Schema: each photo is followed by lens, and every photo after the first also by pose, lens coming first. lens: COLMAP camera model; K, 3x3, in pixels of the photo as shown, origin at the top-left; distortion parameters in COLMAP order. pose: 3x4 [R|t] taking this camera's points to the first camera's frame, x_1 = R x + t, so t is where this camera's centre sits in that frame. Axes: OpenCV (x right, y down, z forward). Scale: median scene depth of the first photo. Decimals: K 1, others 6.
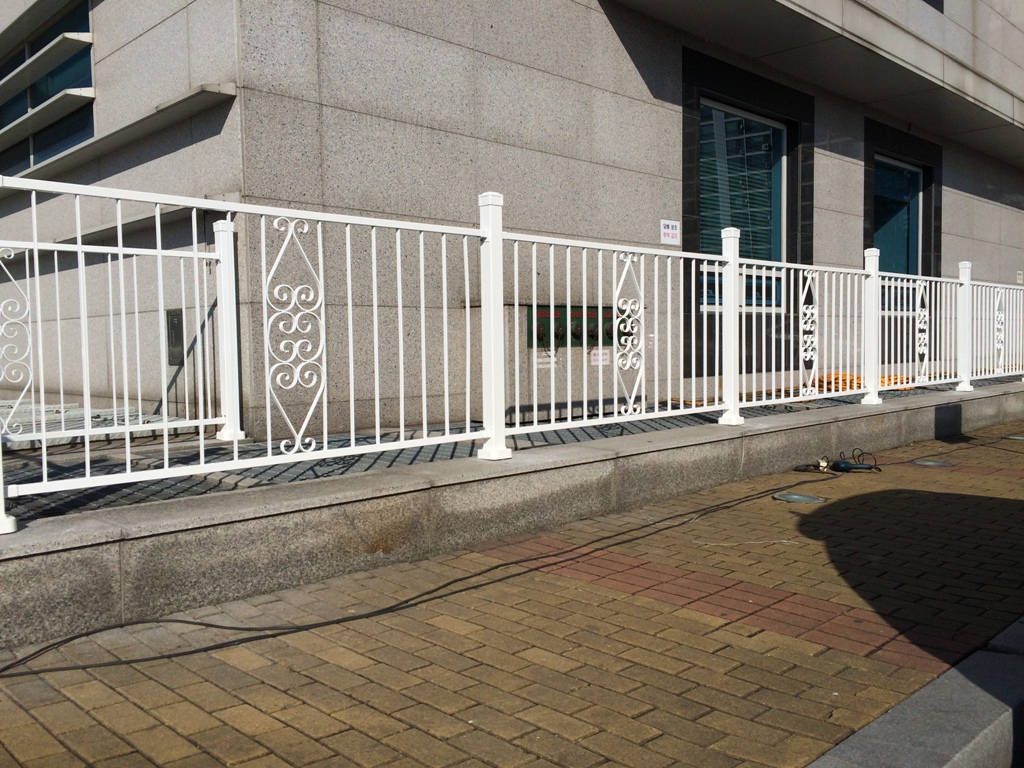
lens RADIAL K [[876.6, 0, 512.0], [0, 876.6, 384.0], [0, 0, 1]] dist [0.095023, -0.119343]
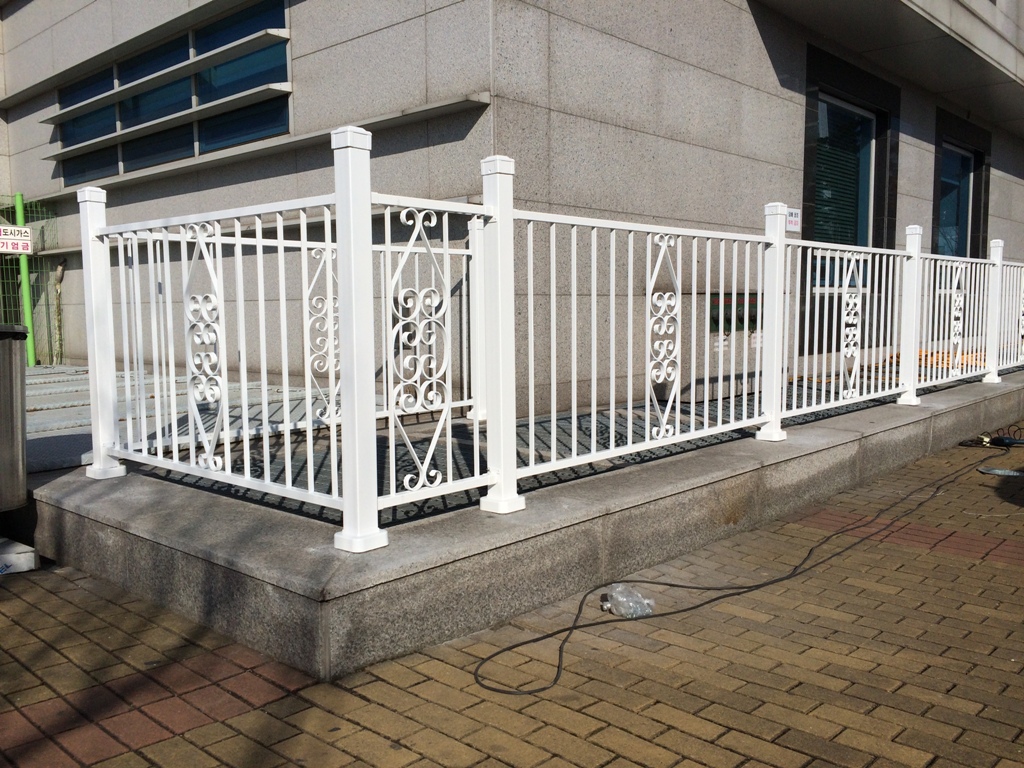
lens RADIAL K [[876.6, 0, 512.0], [0, 876.6, 384.0], [0, 0, 1]] dist [0.095023, -0.119343]
pose [[0.998700, 0.000516, 0.050971, -0.339679], [-0.002600, 0.999162, 0.040843, -0.026510], [-0.050907, -0.040922, 0.997865, -0.092529]]
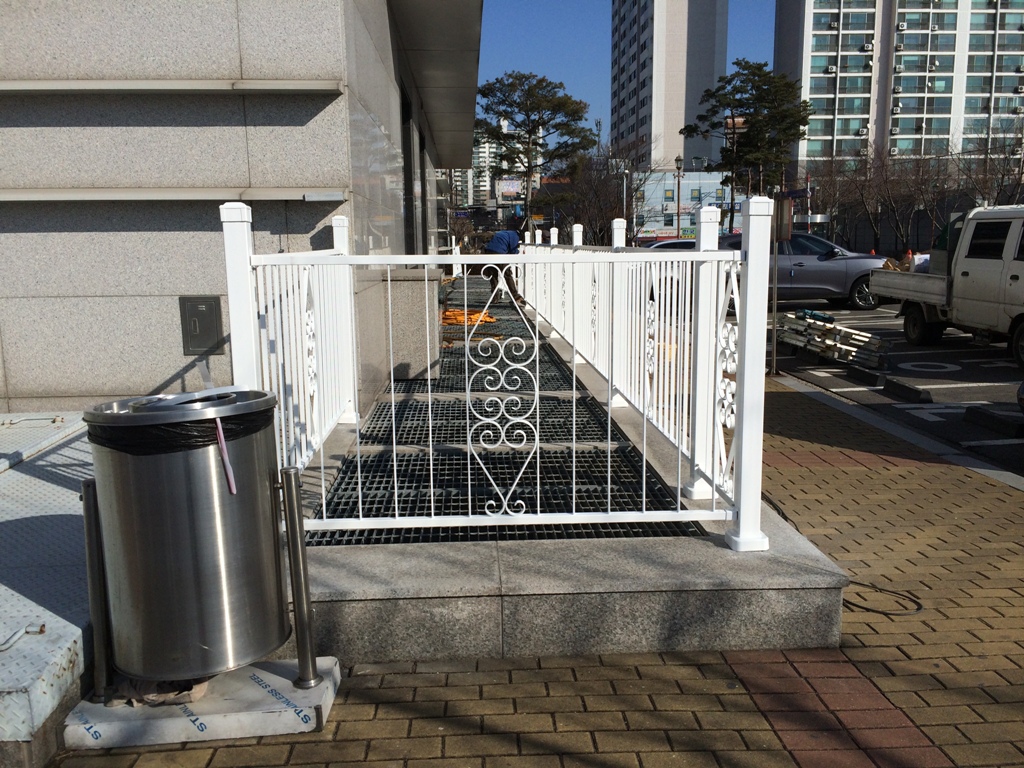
lens RADIAL K [[876.6, 0, 512.0], [0, 876.6, 384.0], [0, 0, 1]] dist [0.095023, -0.119343]
pose [[0.667959, -0.113145, 0.735547, -0.980454], [0.034815, 0.992044, 0.120984, -0.106799], [-0.743383, -0.055204, 0.666584, 0.147193]]
